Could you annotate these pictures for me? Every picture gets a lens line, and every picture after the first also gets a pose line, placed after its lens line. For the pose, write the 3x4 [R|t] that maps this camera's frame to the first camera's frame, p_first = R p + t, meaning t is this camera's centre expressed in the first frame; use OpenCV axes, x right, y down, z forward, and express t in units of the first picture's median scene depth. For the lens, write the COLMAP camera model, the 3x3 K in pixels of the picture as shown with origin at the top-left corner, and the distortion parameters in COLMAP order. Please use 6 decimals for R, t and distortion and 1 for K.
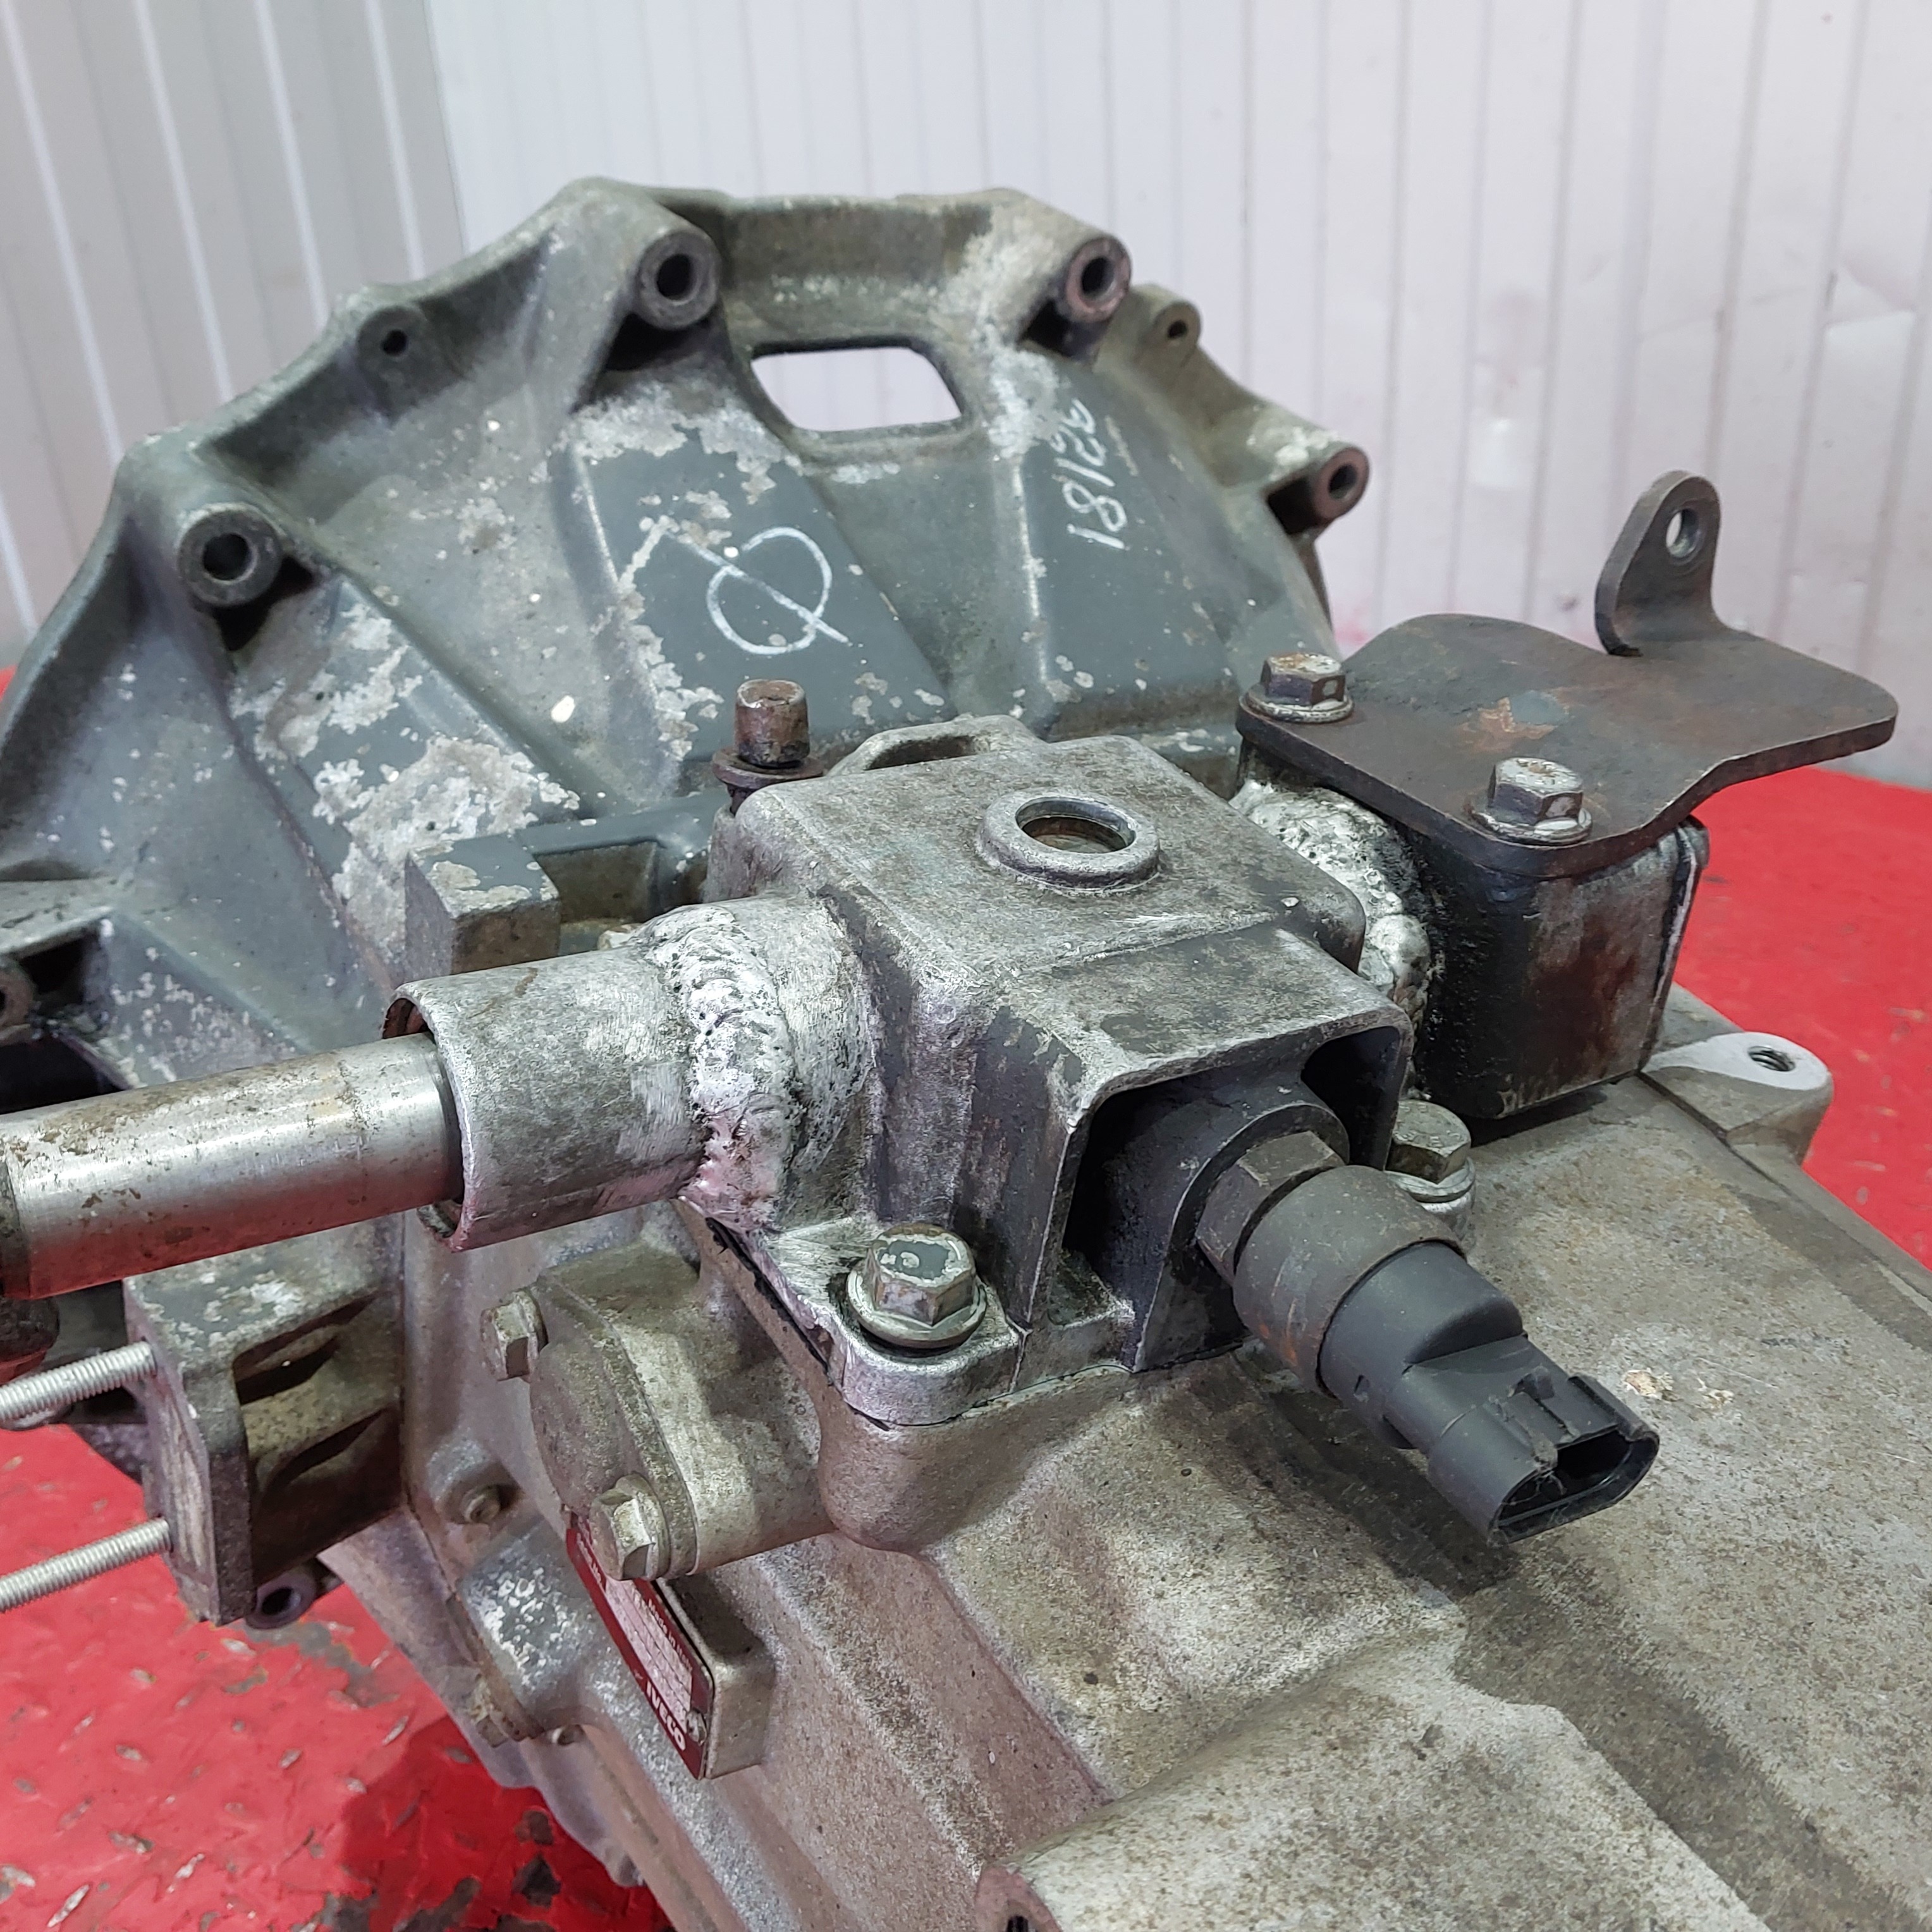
lens RADIAL K [[2032.8, 0, 910.8], [0, 2032.8, 920.0], [0, 0, 1]] dist [0.238896, -0.811970]
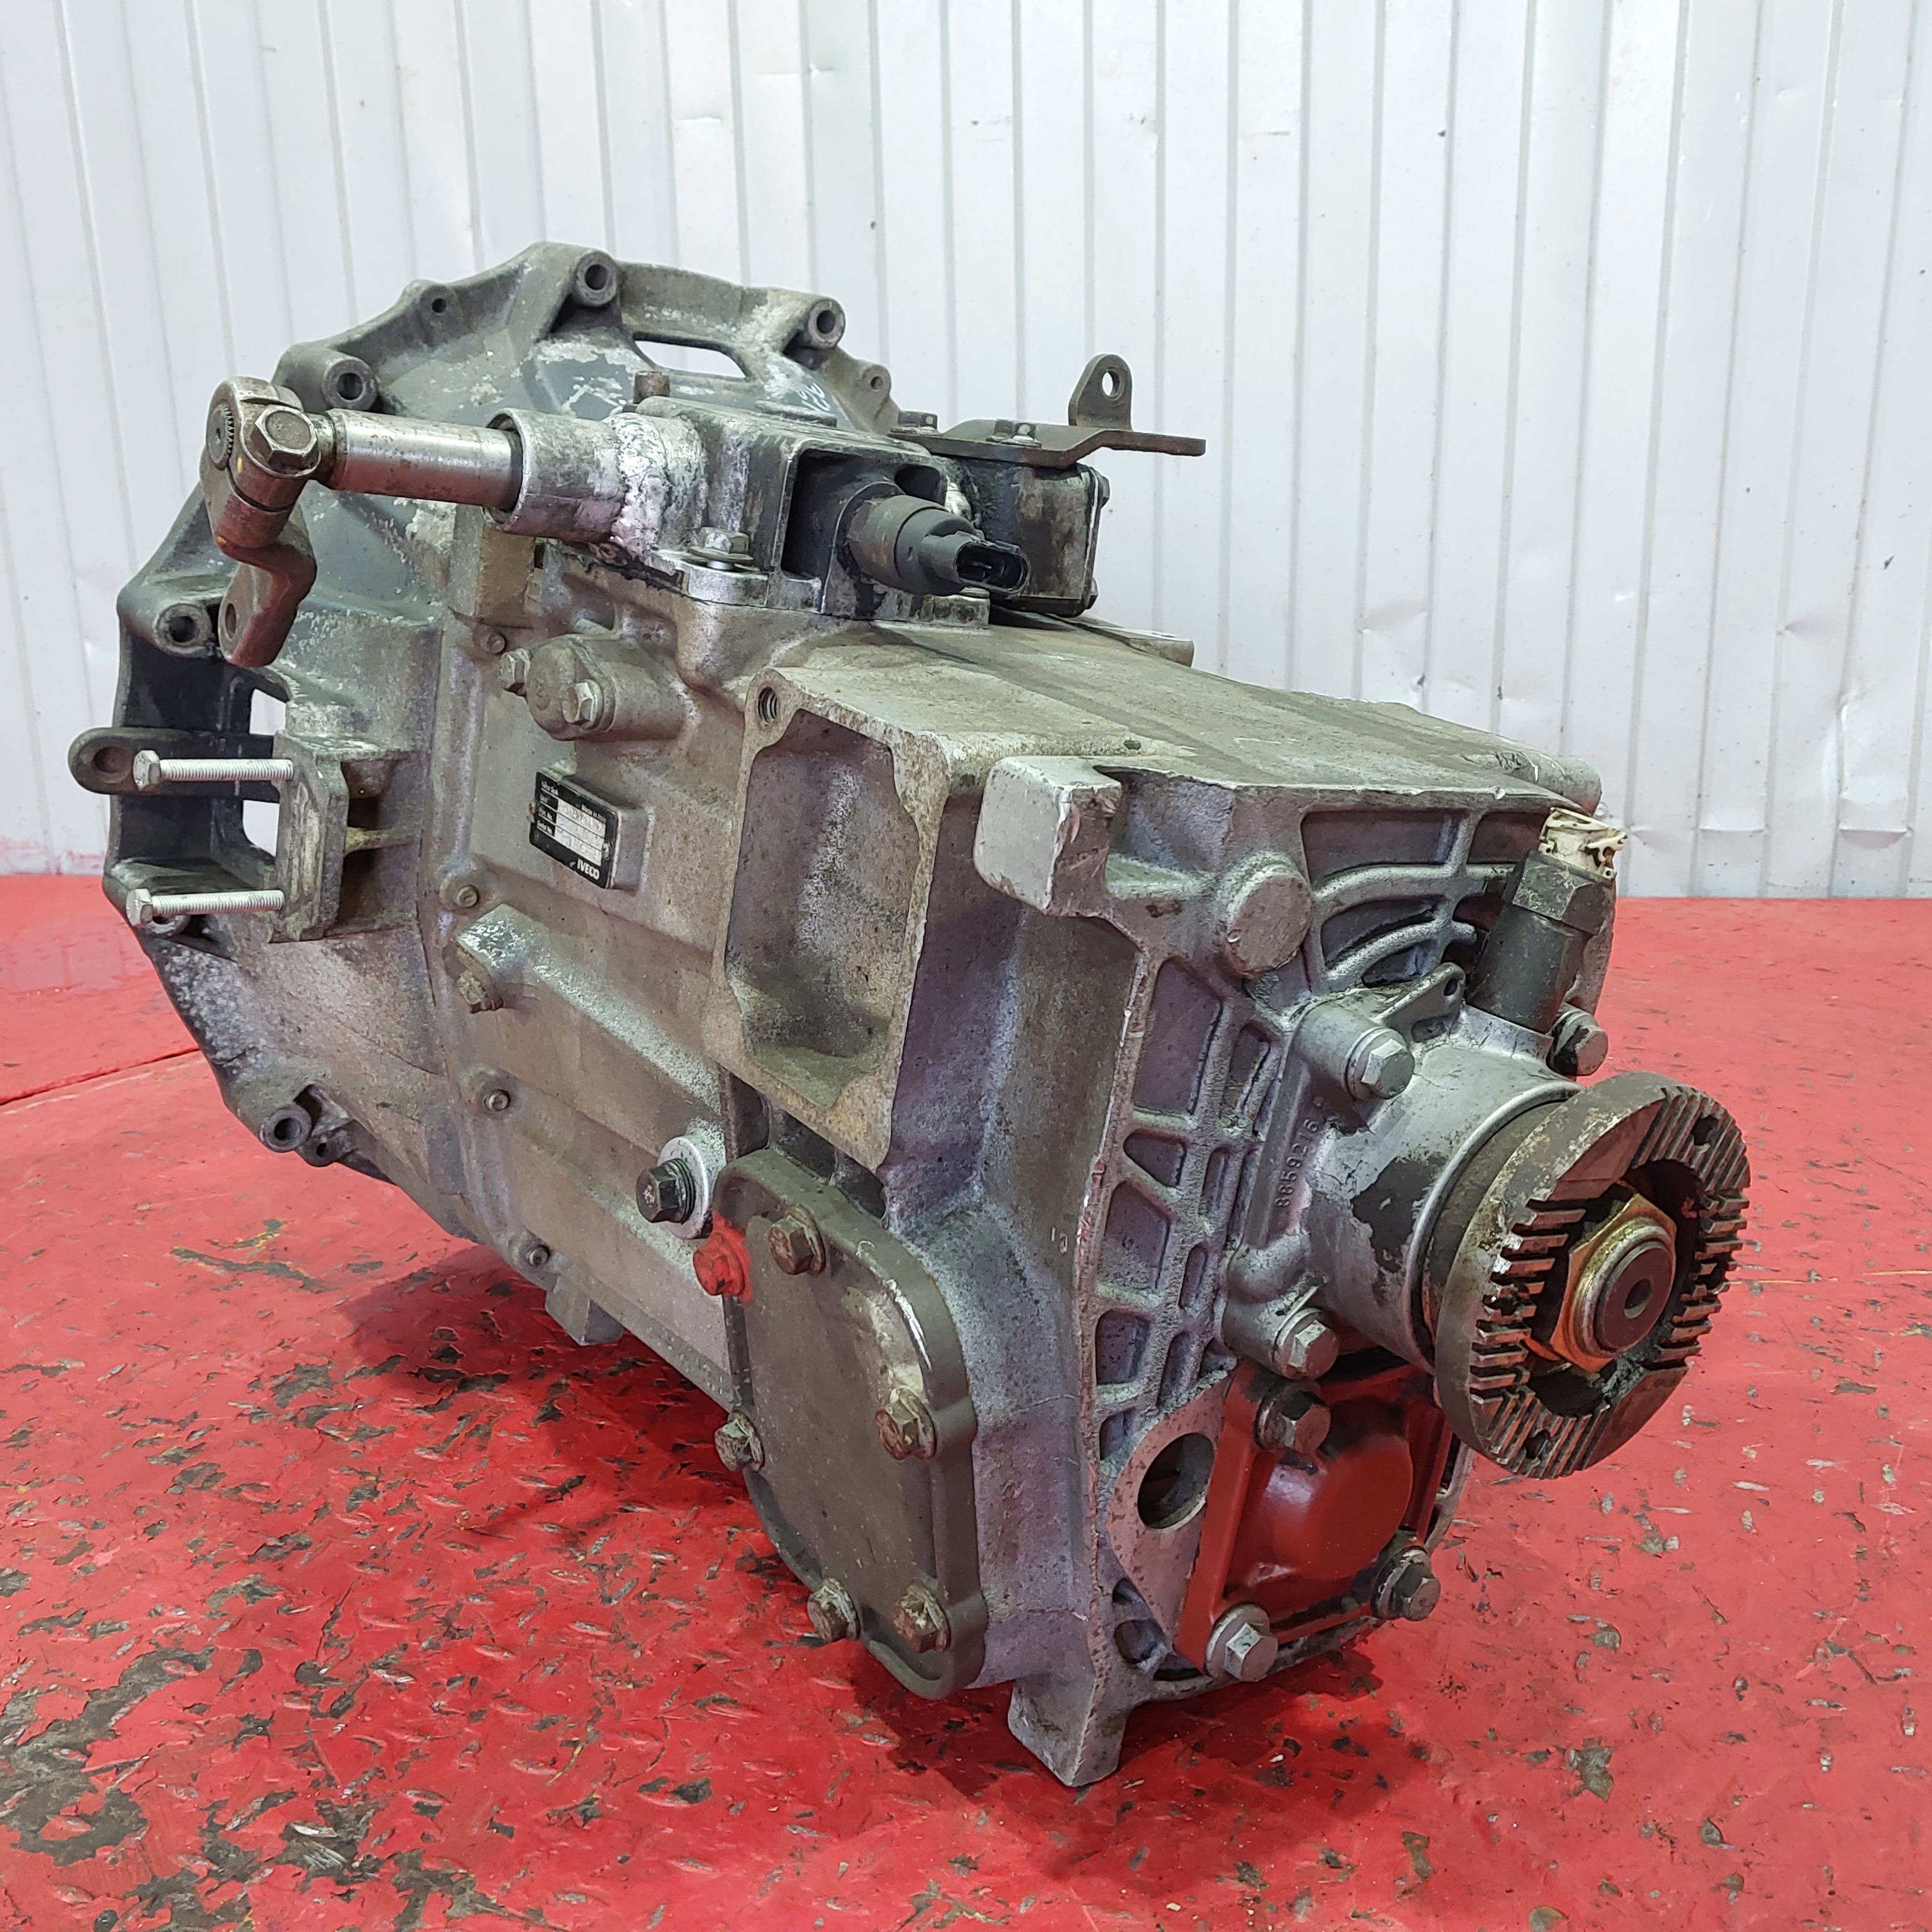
lens RADIAL K [[2093.3, 0, 955.9], [0, 2093.3, 871.6], [0, 0, 1]] dist [0.030497, -0.000727]
pose [[0.993553, 0.009113, 0.113000, 0.001144], [0.021766, 0.962887, -0.269026, 0.746428], [-0.111258, 0.269752, 0.956481, -0.731630]]
